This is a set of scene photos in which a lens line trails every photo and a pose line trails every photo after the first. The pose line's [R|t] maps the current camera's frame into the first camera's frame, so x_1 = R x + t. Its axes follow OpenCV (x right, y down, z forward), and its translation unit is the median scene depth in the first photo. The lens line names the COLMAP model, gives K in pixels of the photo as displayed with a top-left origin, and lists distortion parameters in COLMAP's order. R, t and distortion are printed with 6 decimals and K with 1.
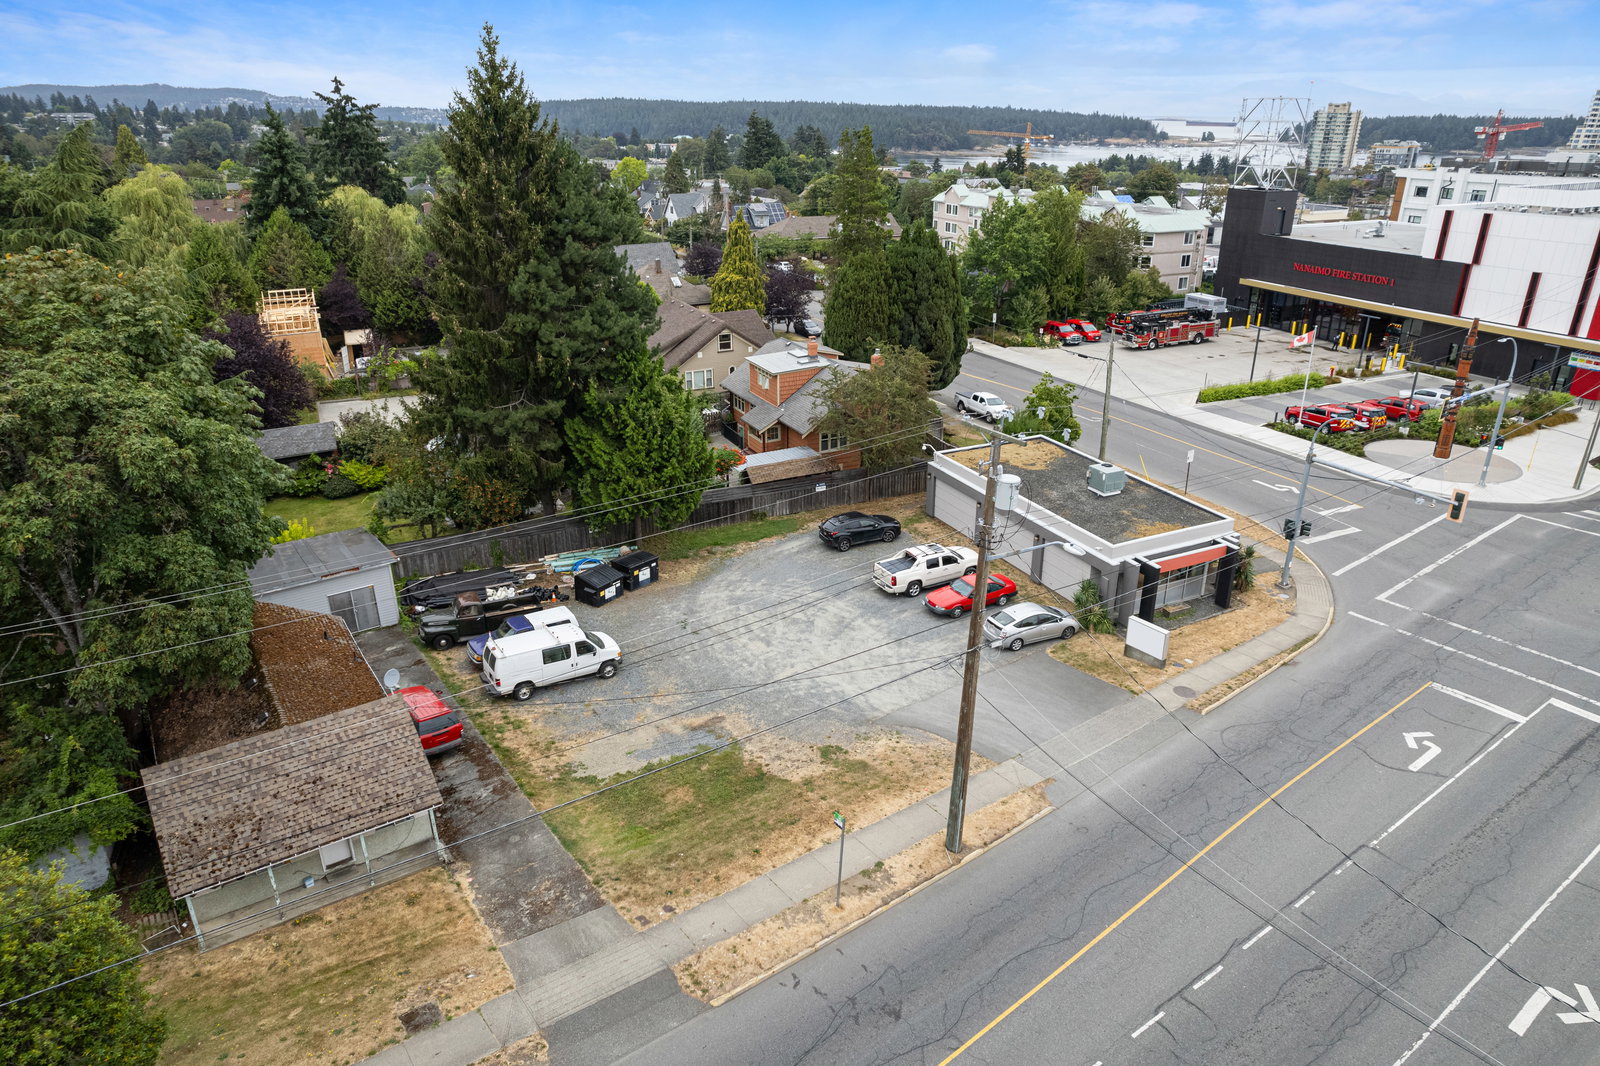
lens RADIAL K [[1021.2, 0, 806.5], [0, 1021.2, 542.7], [0, 0, 1]] dist [-0.072847, 0.062786]
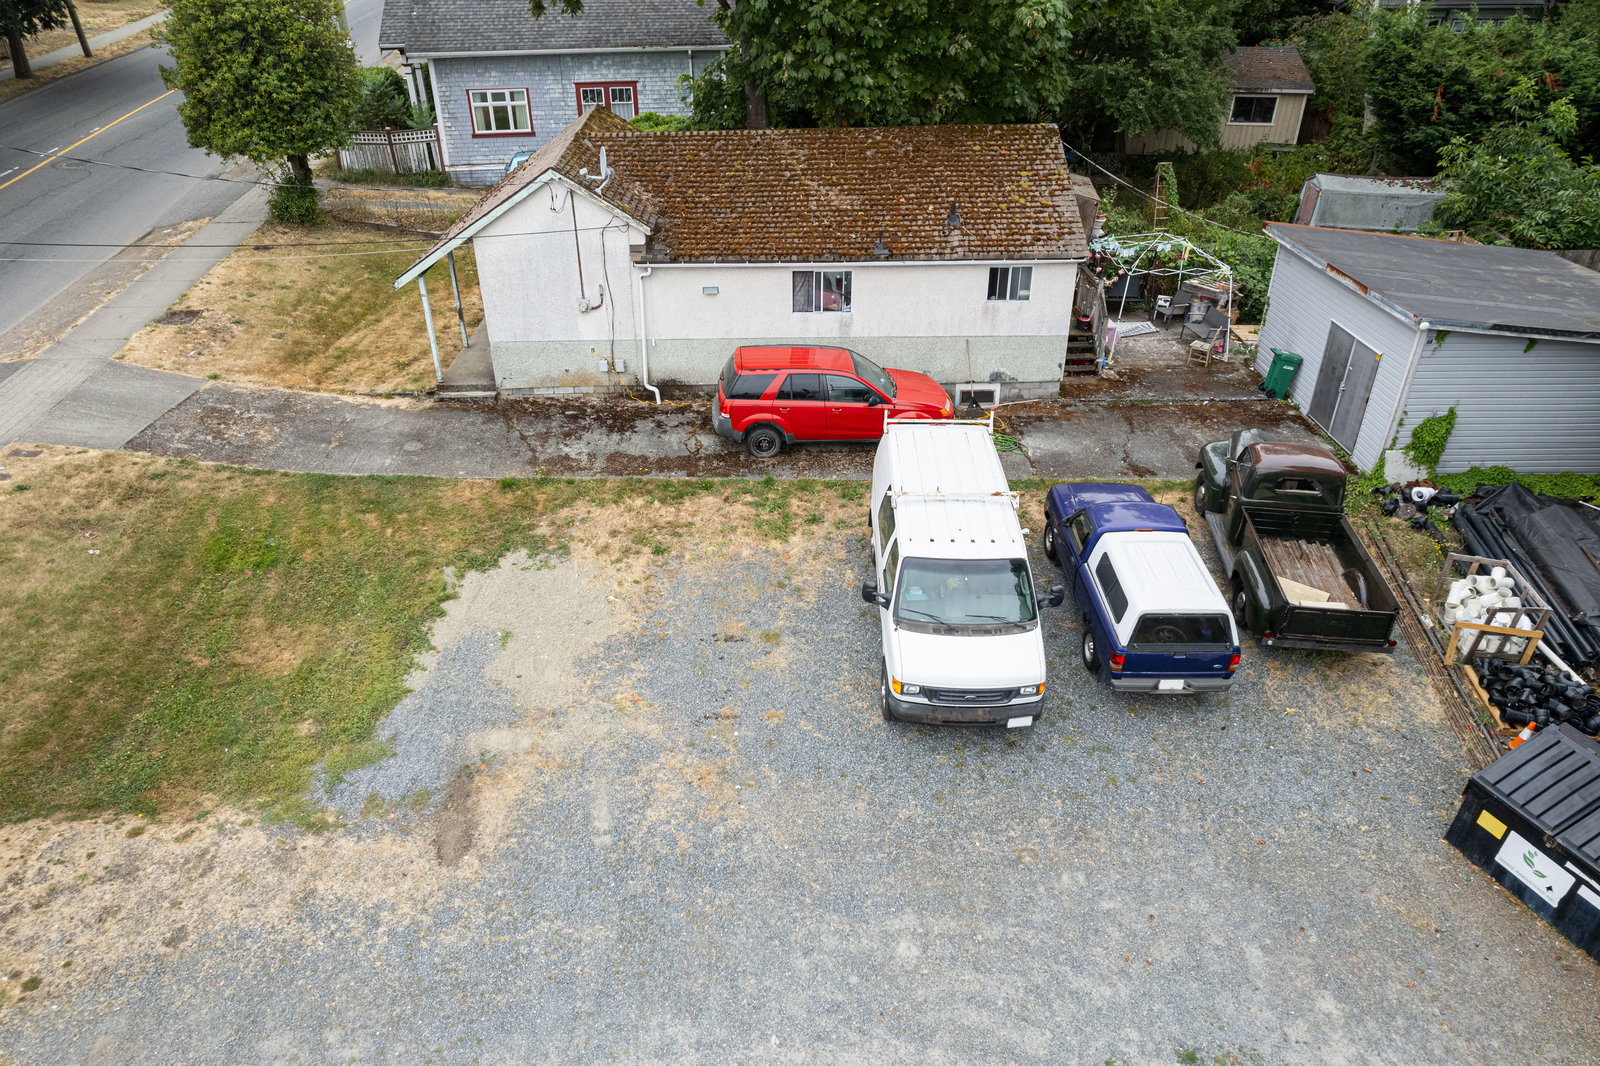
lens RADIAL K [[1021.2, 0, 806.5], [0, 1021.2, 542.7], [0, 0, 1]] dist [-0.072847, 0.062786]
pose [[-0.547529, 0.443308, -0.709711, 0.021849], [-0.328152, 0.666450, 0.669449, -0.093387], [0.769759, 0.599436, -0.219428, 0.855956]]
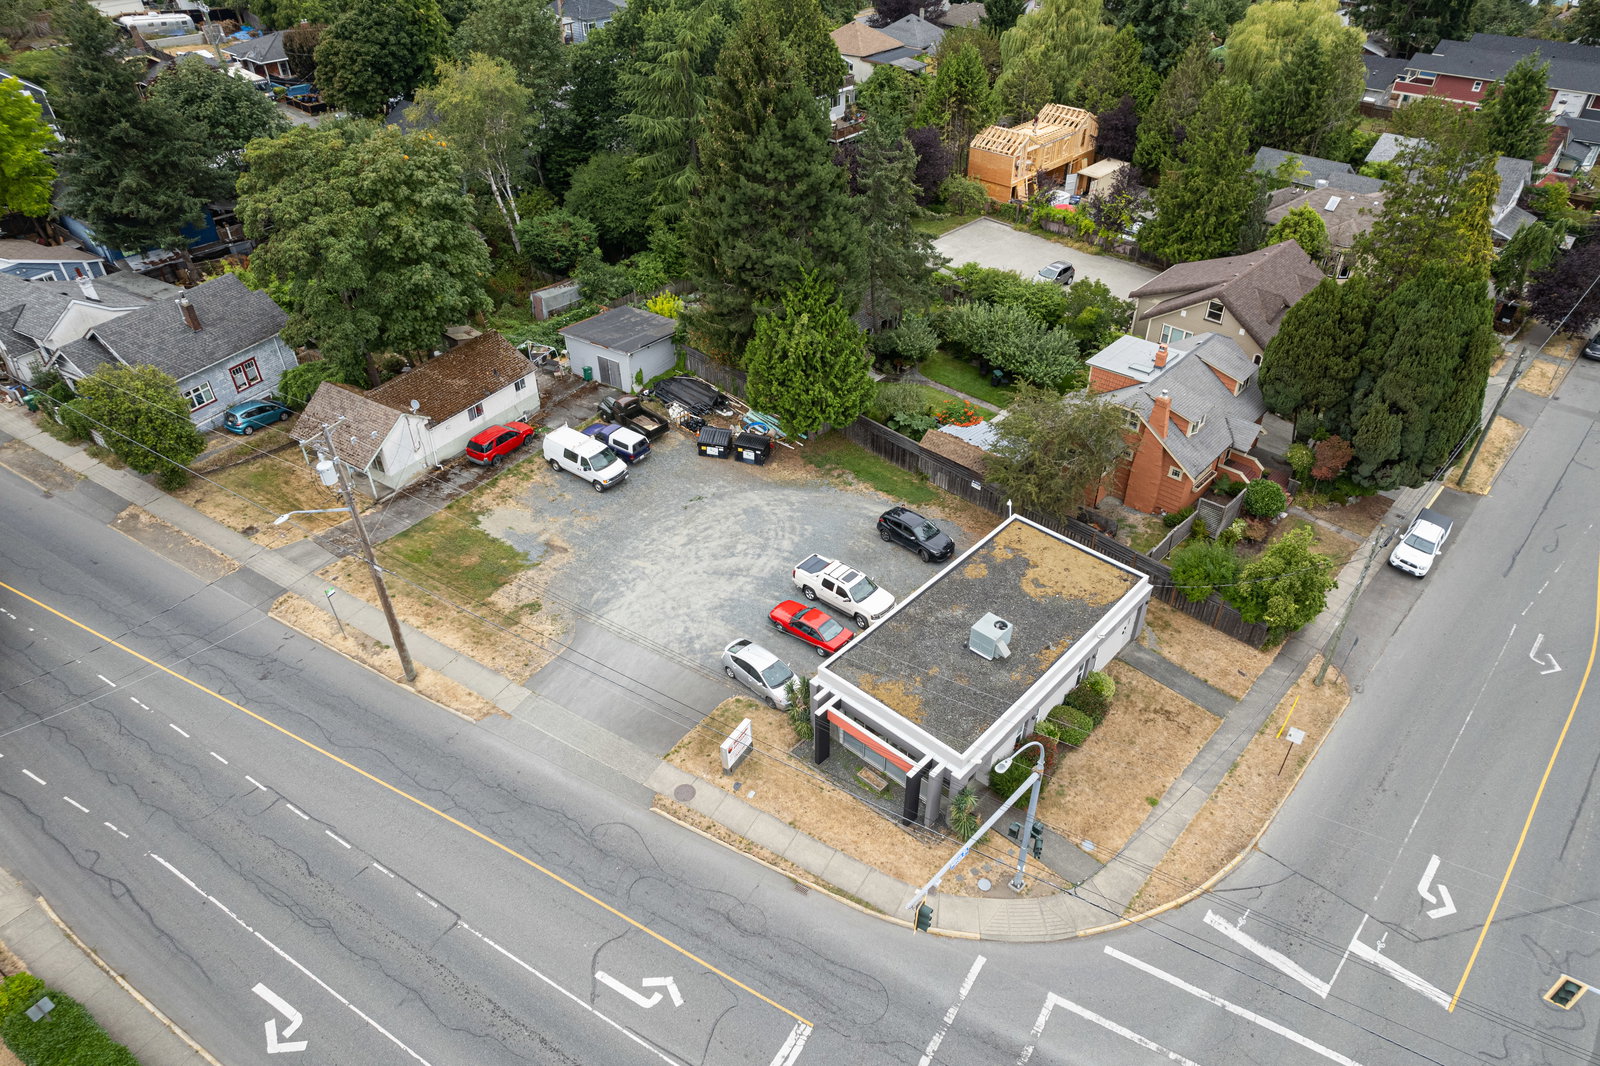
lens RADIAL K [[1021.2, 0, 806.5], [0, 1021.2, 542.7], [0, 0, 1]] dist [-0.072847, 0.062786]
pose [[0.371921, 0.566736, -0.735177, 0.838514], [-0.363248, 0.817690, 0.446580, -0.460820], [0.854240, 0.100959, 0.509982, 0.444811]]
